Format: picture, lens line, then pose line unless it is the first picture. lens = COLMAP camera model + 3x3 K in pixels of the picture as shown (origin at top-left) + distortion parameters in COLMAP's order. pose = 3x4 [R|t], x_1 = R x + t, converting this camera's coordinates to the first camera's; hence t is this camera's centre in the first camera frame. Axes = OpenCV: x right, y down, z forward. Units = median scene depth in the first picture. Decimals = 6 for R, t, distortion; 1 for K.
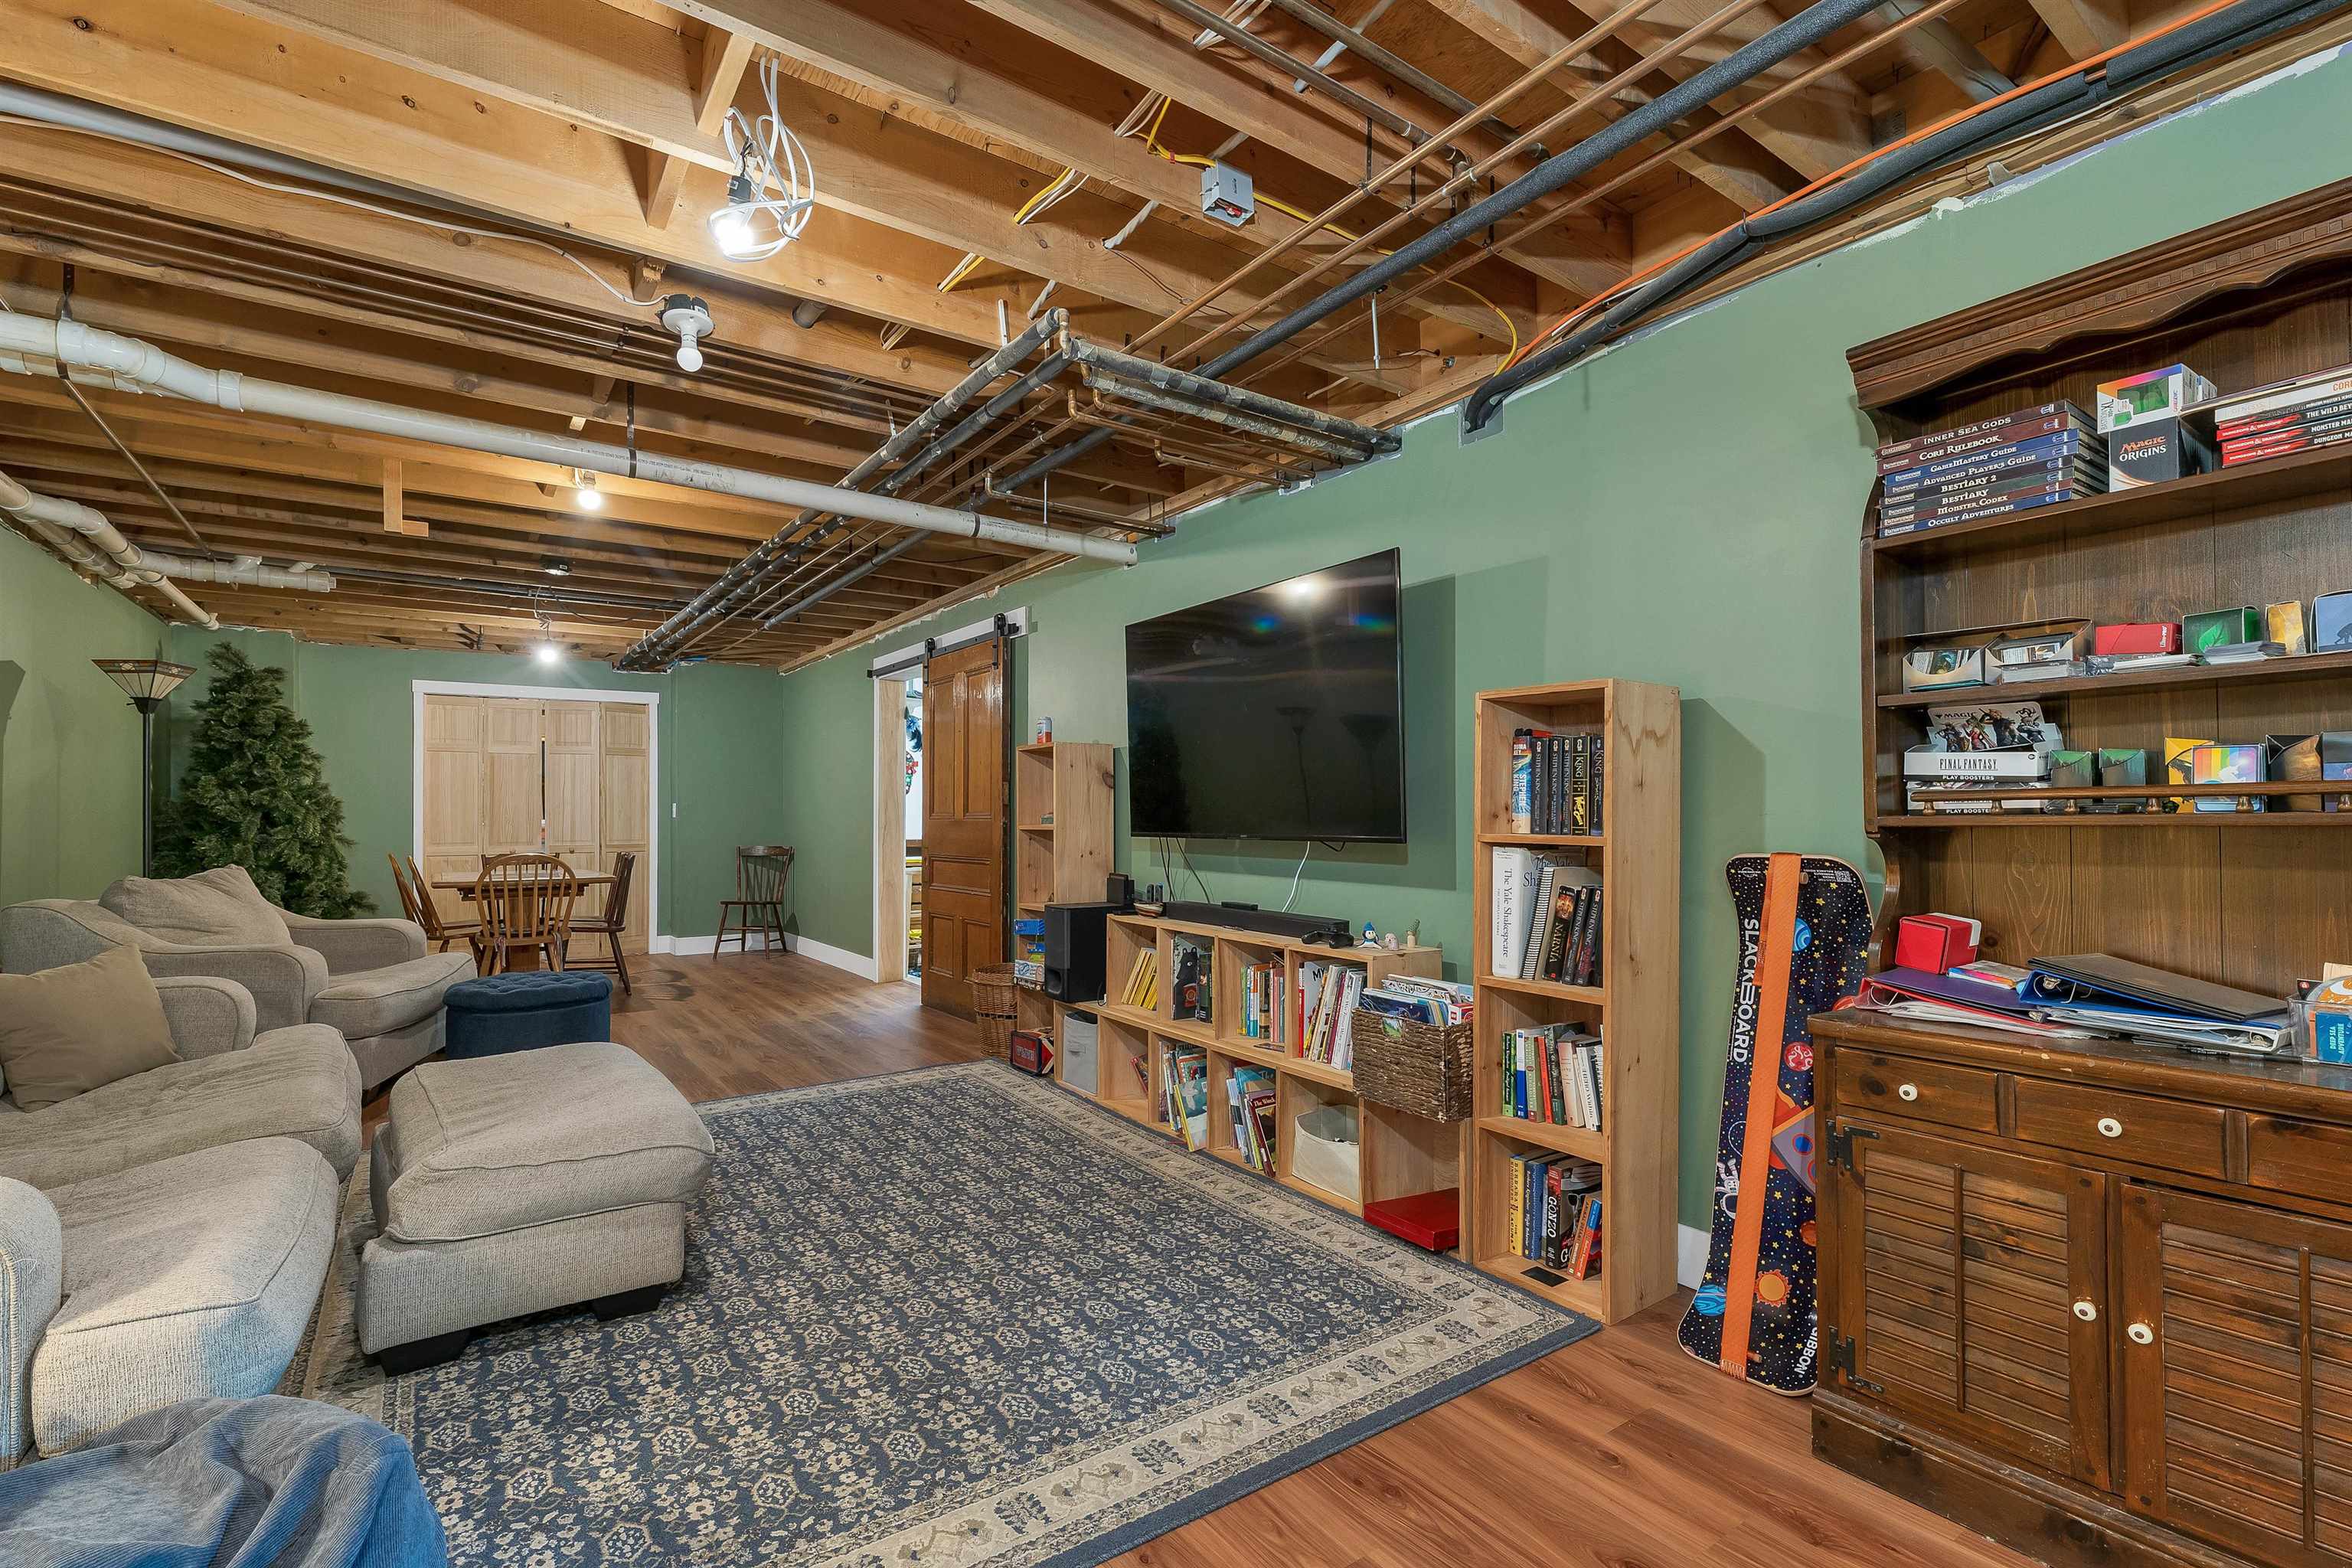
lens RADIAL K [[1049.4, 0, 1175.3], [0, 1049.4, 807.7], [0, 0, 1]] dist [-0.001607, -0.000049]
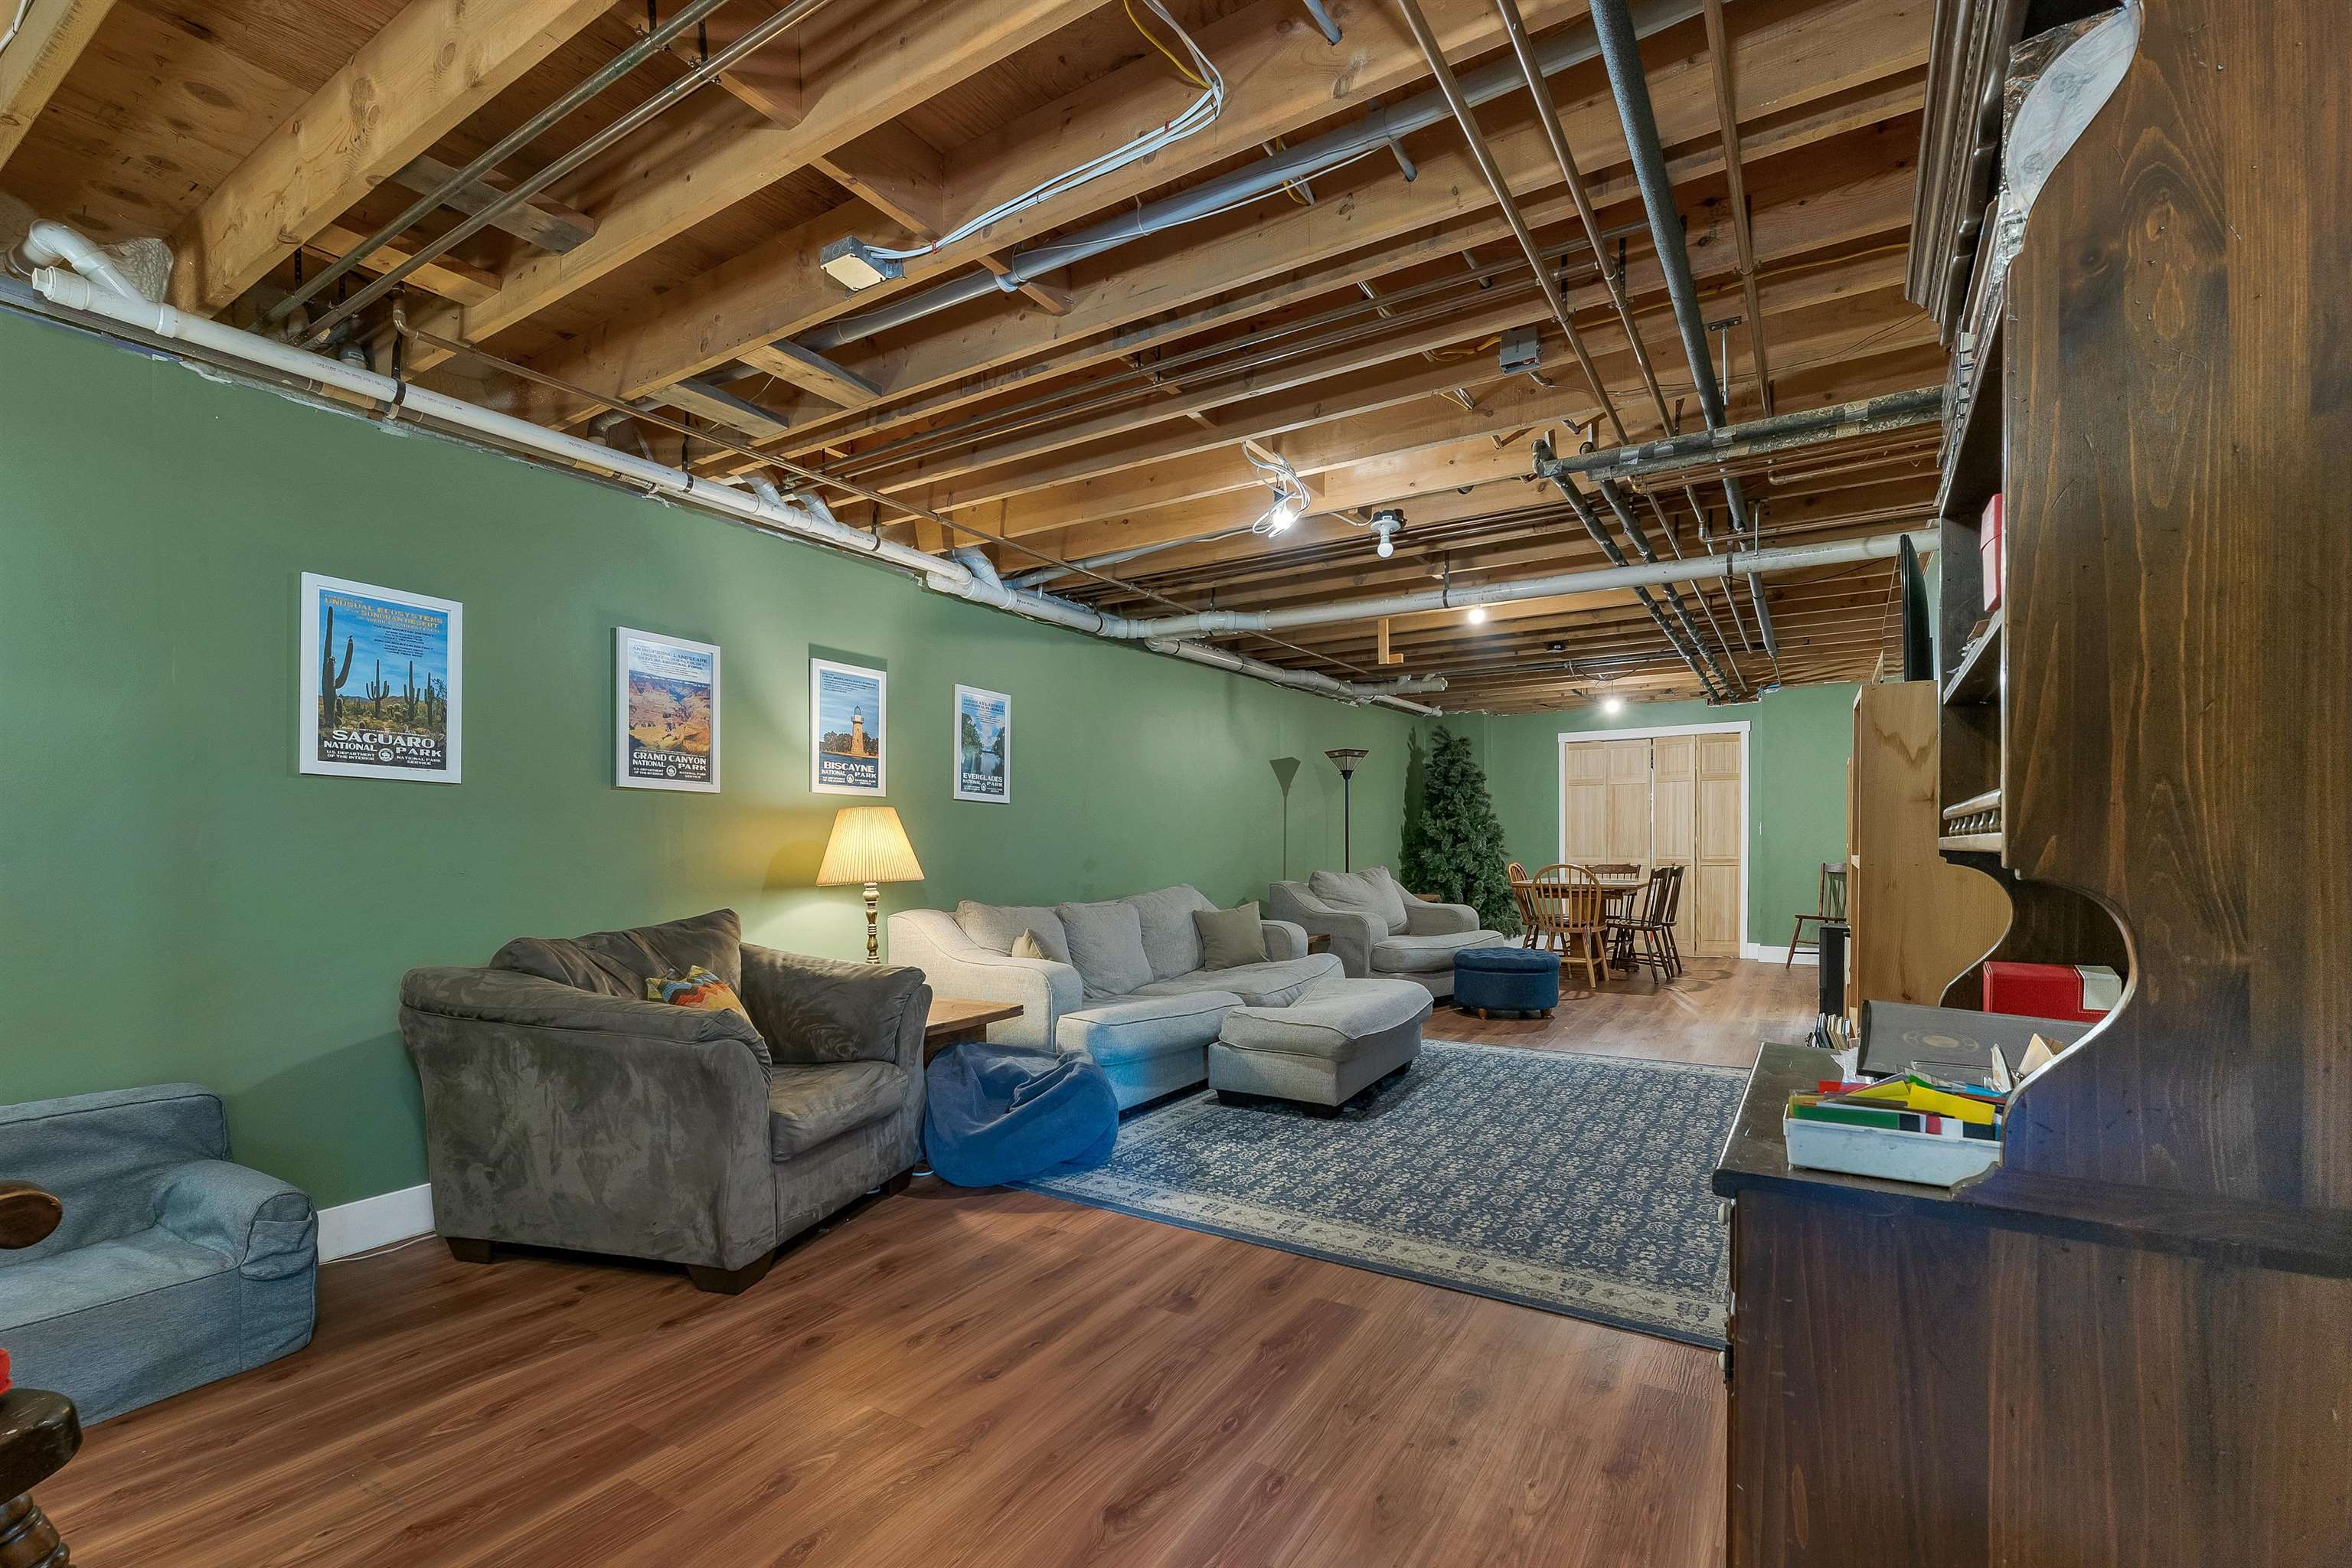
lens RADIAL K [[1003.3, 0, 1152.4], [0, 1003.3, 846.2], [0, 0, 1]] dist [-0.001500, 0.000158]
pose [[0.389543, 0.003773, -0.921001, 0.308606], [0.016369, 0.999805, 0.011020, -0.000875], [0.920863, -0.019369, 0.389405, 0.027295]]
